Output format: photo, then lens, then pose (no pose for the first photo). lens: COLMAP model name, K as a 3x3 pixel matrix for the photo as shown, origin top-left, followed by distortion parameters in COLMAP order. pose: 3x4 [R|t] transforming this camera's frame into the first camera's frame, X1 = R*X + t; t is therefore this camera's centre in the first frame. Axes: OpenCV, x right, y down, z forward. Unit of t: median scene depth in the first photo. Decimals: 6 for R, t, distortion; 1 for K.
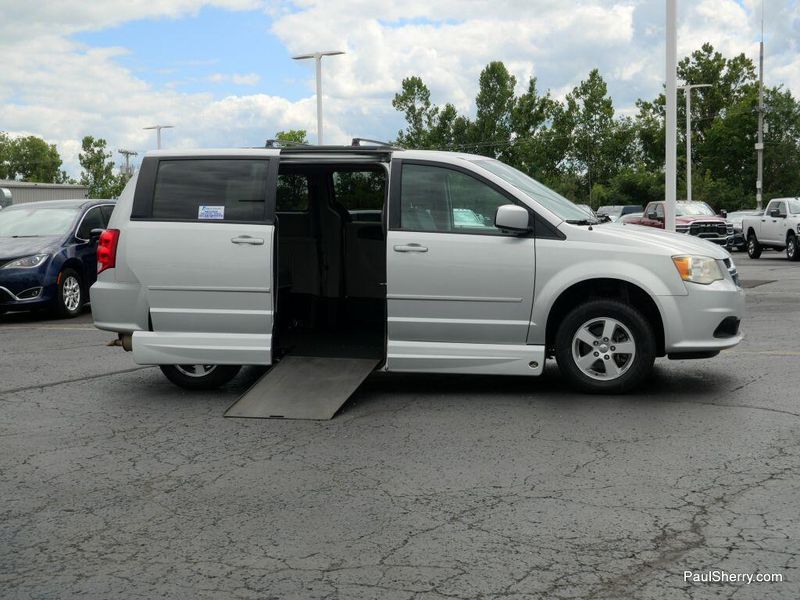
lens RADIAL K [[1151.9, 0, 390.2], [0, 1151.9, 298.8], [0, 0, 1]] dist [0.118833, -0.490303]
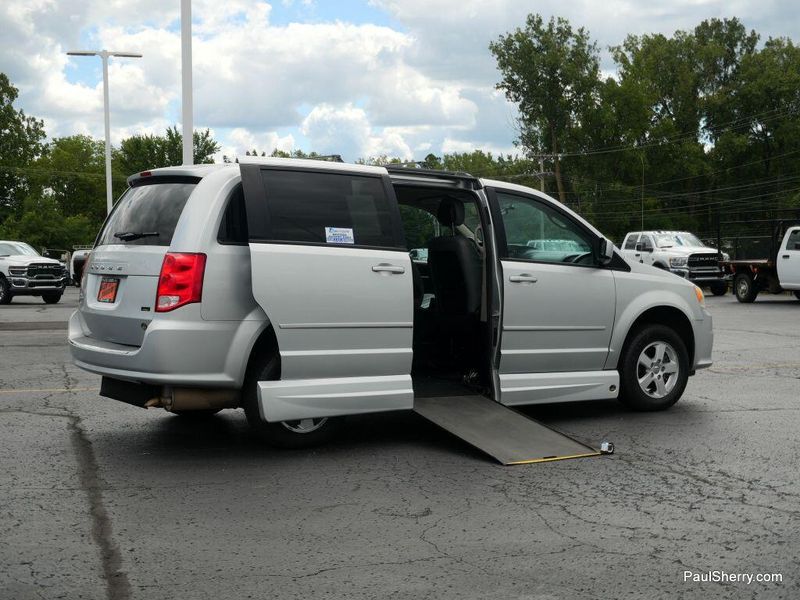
lens RADIAL K [[1151.9, 0, 390.2], [0, 1151.9, 298.8], [0, 0, 1]] dist [0.118833, -0.490303]
pose [[0.670086, -0.004963, 0.742267, -0.804223], [0.035400, 0.999053, -0.025278, -0.005958], [-0.741438, 0.043215, 0.669628, 0.433829]]
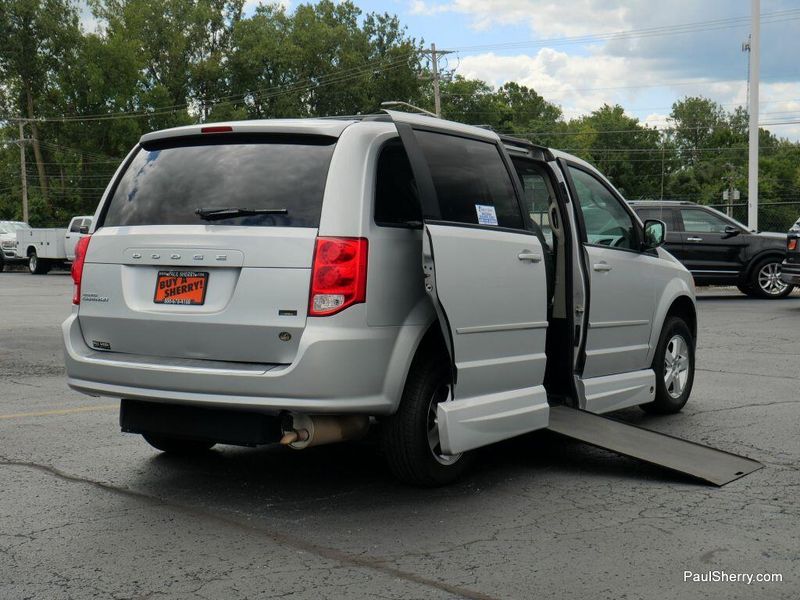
lens RADIAL K [[1293.5, 0, 400.0], [0, 1293.5, 300.0], [0, 0, 1]] dist [0.027037, 0.036815]
pose [[0.299673, -0.023092, 0.953762, -0.948085], [0.056287, 0.998394, 0.006487, -0.034835], [-0.952380, 0.051740, 0.300492, 0.873697]]
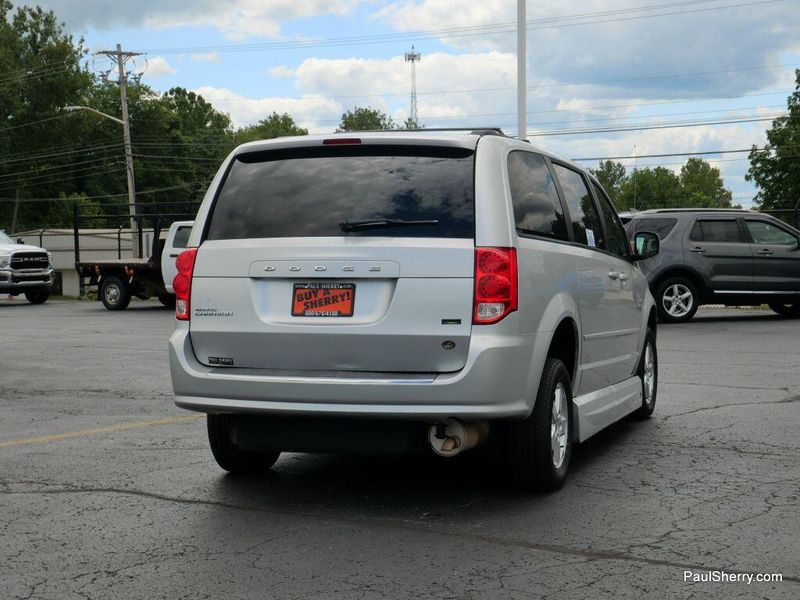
lens RADIAL K [[1388.6, 0, 400.0], [0, 1388.6, 300.0], [0, 0, 1]] dist [0.030004, 0.106023]
pose [[0.065374, -0.011308, 0.997797, -1.068225], [0.073685, 0.997261, 0.006474, -0.046072], [-0.995137, 0.073100, 0.066028, 1.123759]]
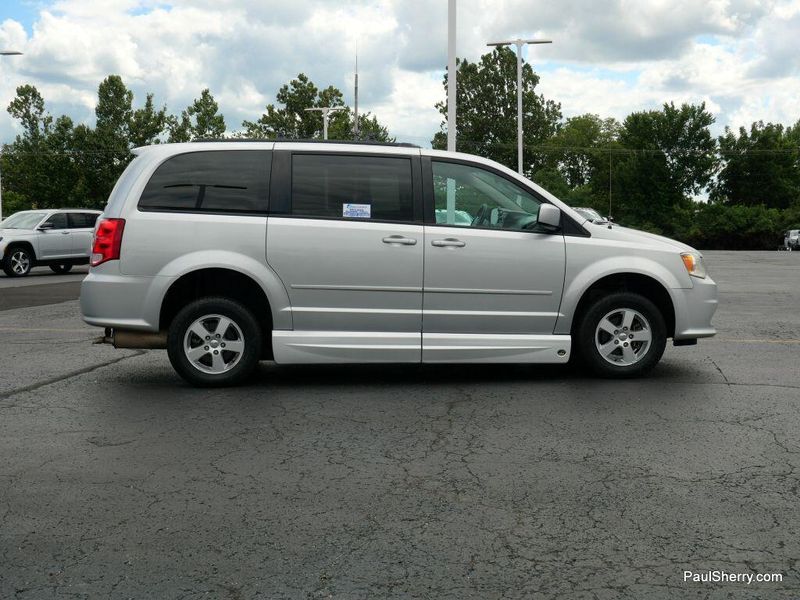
lens RADIAL K [[1047.2, 0, 399.5], [0, 1047.2, 277.2], [0, 0, 1]] dist [0.016028, -0.040017]
pose [[0.934980, 0.003676, 0.354682, -0.362297], [0.003041, 0.999826, -0.018379, 0.004037], [-0.354688, 0.018262, 0.934806, 0.141325]]
